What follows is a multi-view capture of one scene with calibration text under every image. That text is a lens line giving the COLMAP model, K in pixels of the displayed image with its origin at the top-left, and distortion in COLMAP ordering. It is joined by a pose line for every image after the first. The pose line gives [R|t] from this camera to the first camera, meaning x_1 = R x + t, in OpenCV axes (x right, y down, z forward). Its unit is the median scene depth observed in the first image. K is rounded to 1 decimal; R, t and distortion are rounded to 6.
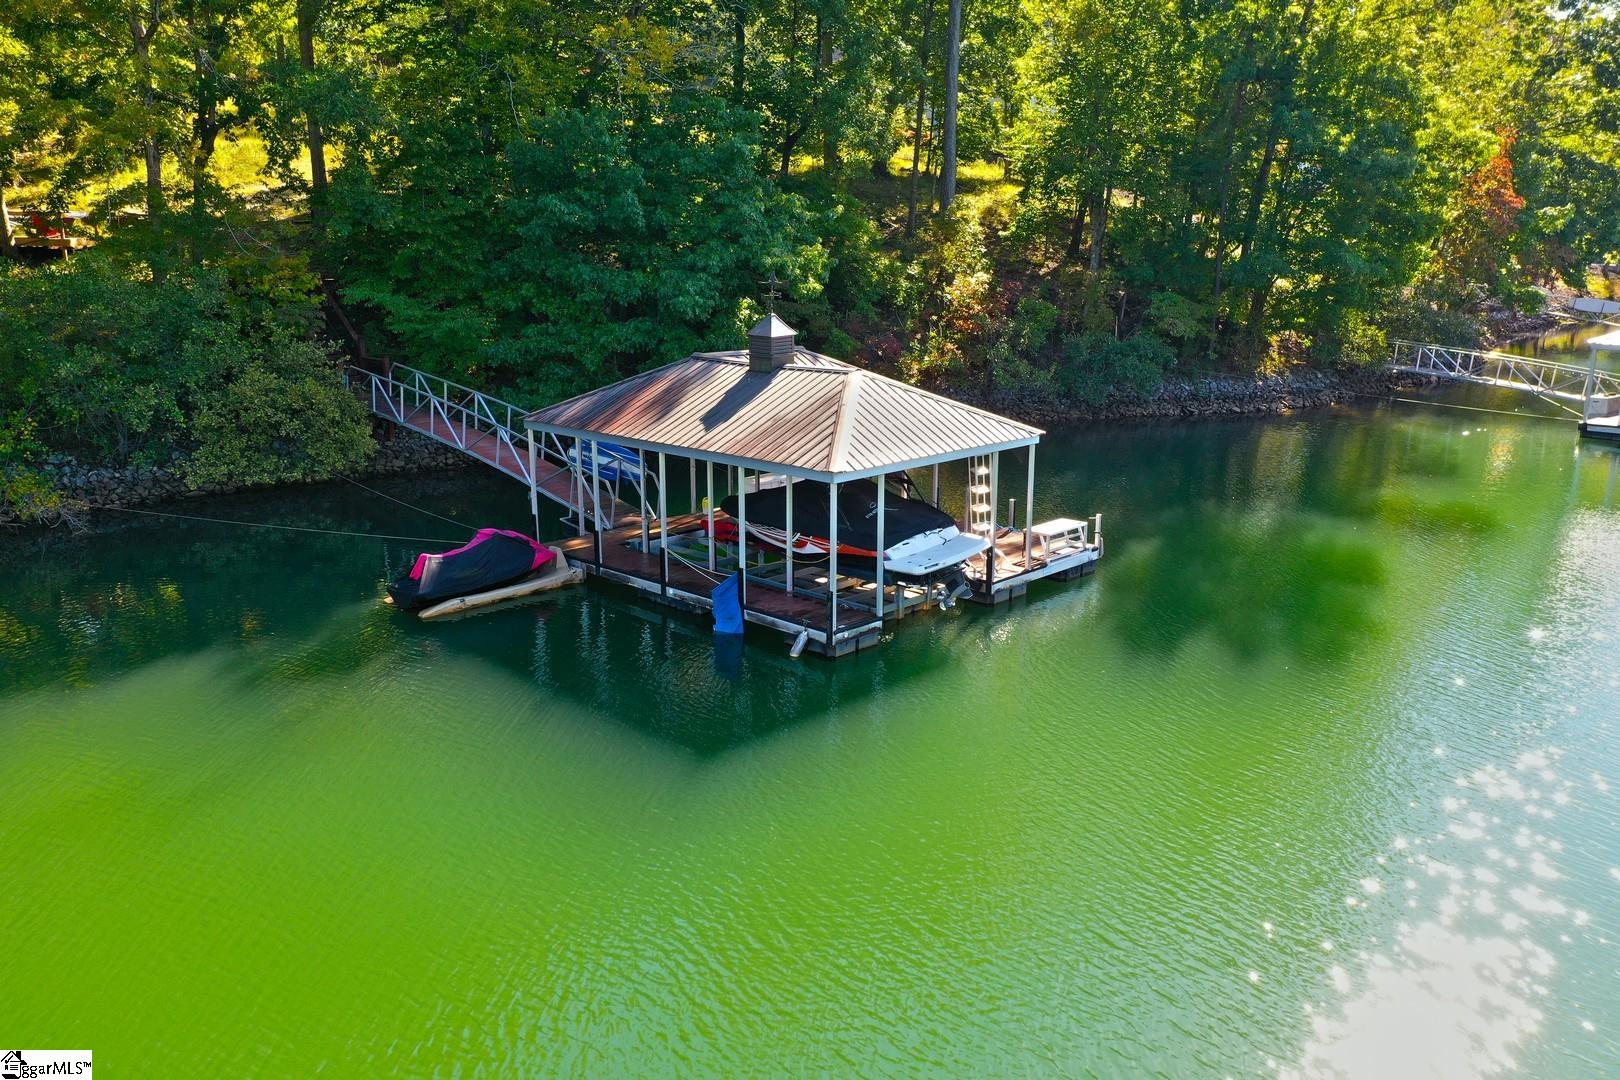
lens RADIAL K [[1284.3, 0, 813.7], [0, 1284.3, 542.8], [0, 0, 1]] dist [0.031977, -0.007956]
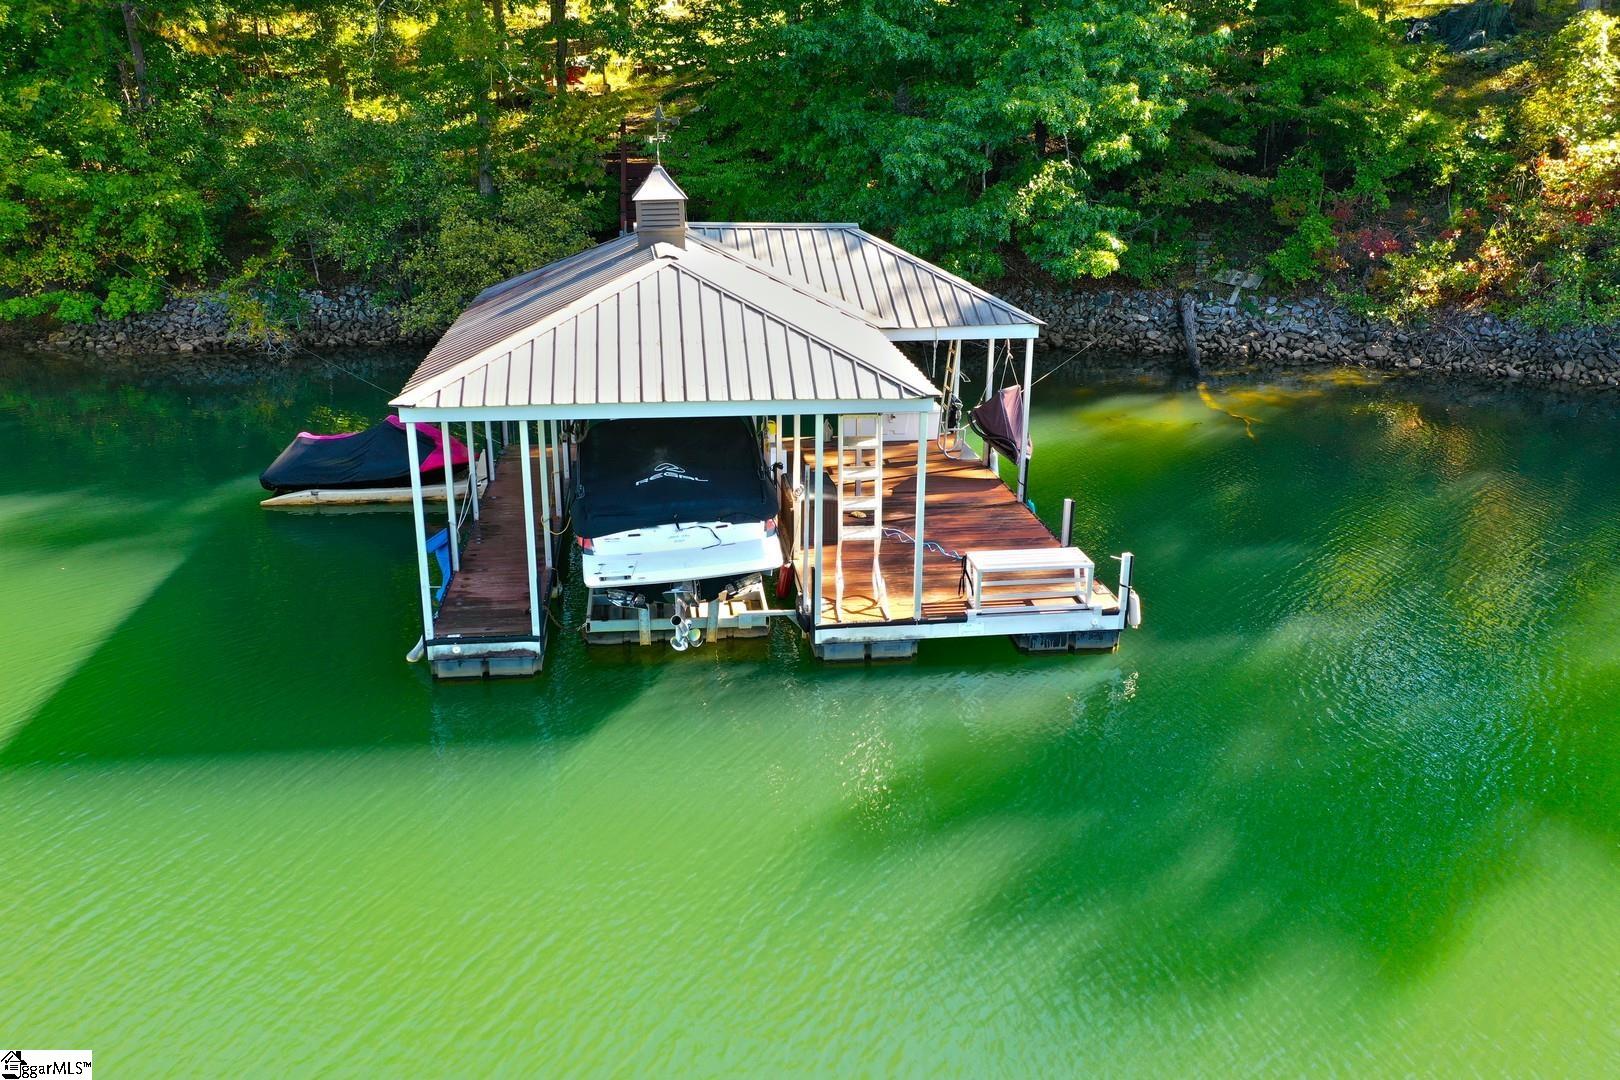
lens RADIAL K [[1284.3, 0, 809.8], [0, 1284.3, 543.1], [0, 0, 1]] dist [0.031977, -0.007956]
pose [[0.784448, 0.208184, -0.584209, 0.471666], [-0.154265, 0.977870, 0.141325, -0.090814], [0.600702, -0.020739, 0.799204, 0.496377]]
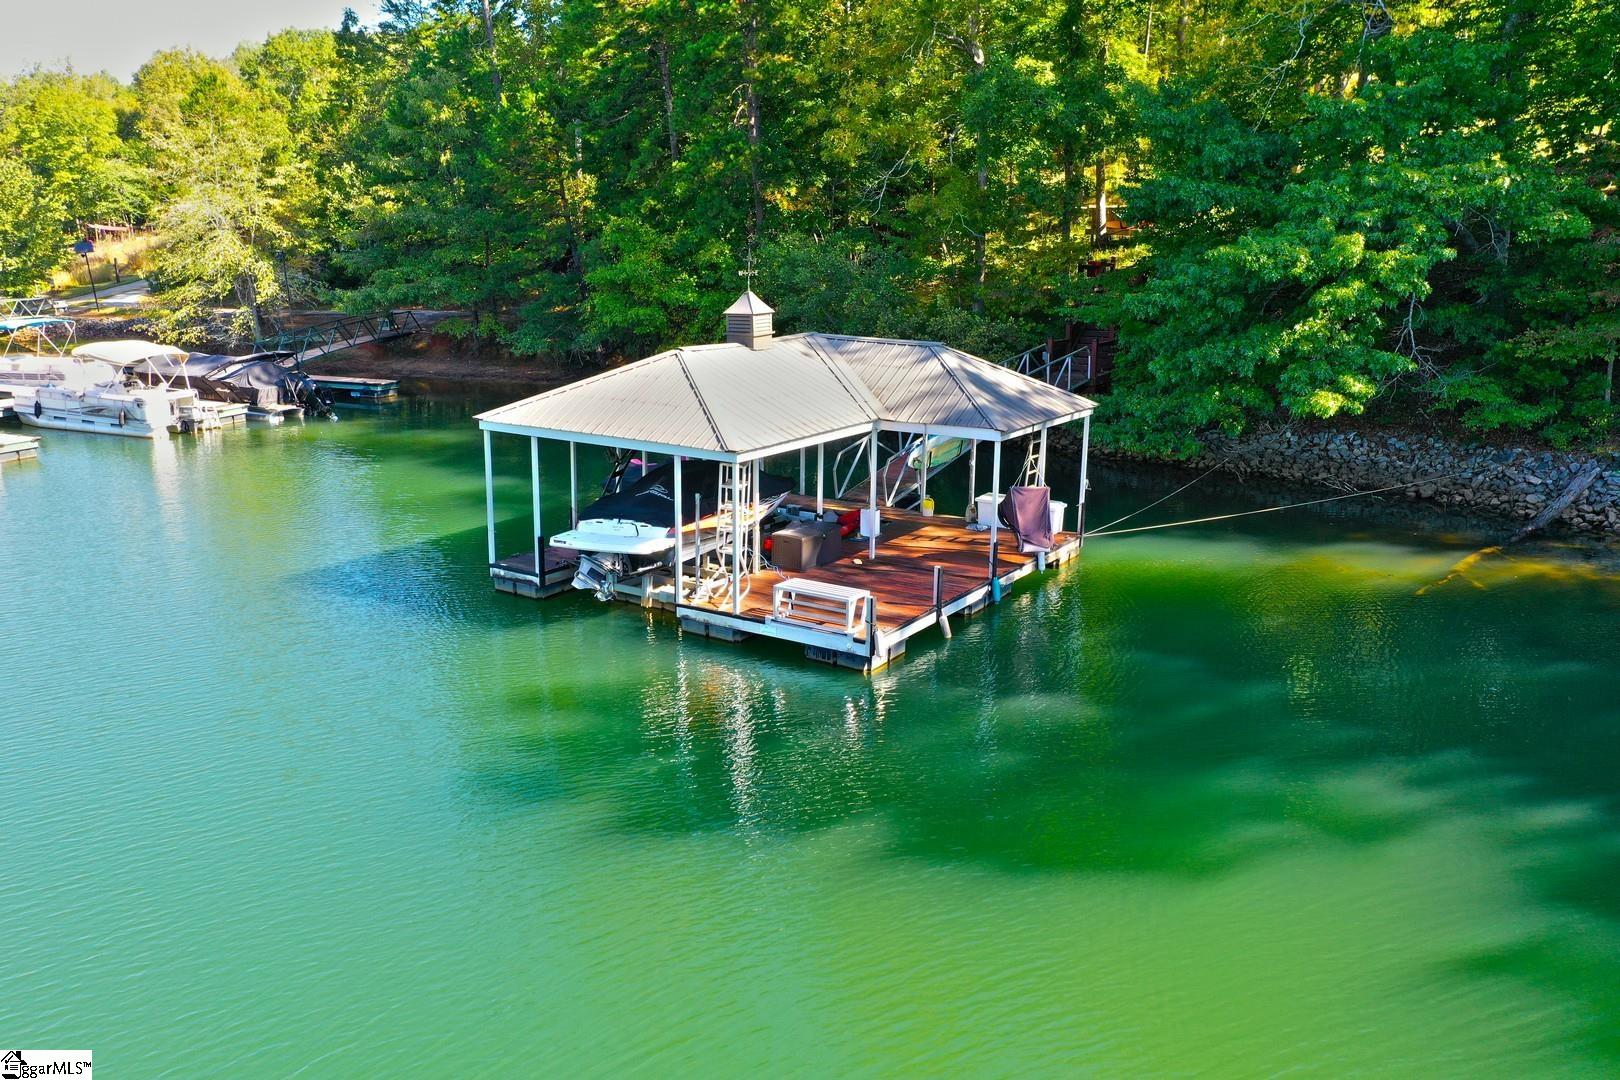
lens RADIAL K [[1284.3, 0, 804.2], [0, 1284.3, 546.8], [0, 0, 1]] dist [0.031977, -0.007956]
pose [[0.199707, 0.240206, -0.949957, 0.954565], [-0.242844, 0.951374, 0.189511, -0.188453], [0.949286, 0.192845, 0.248328, 0.832736]]
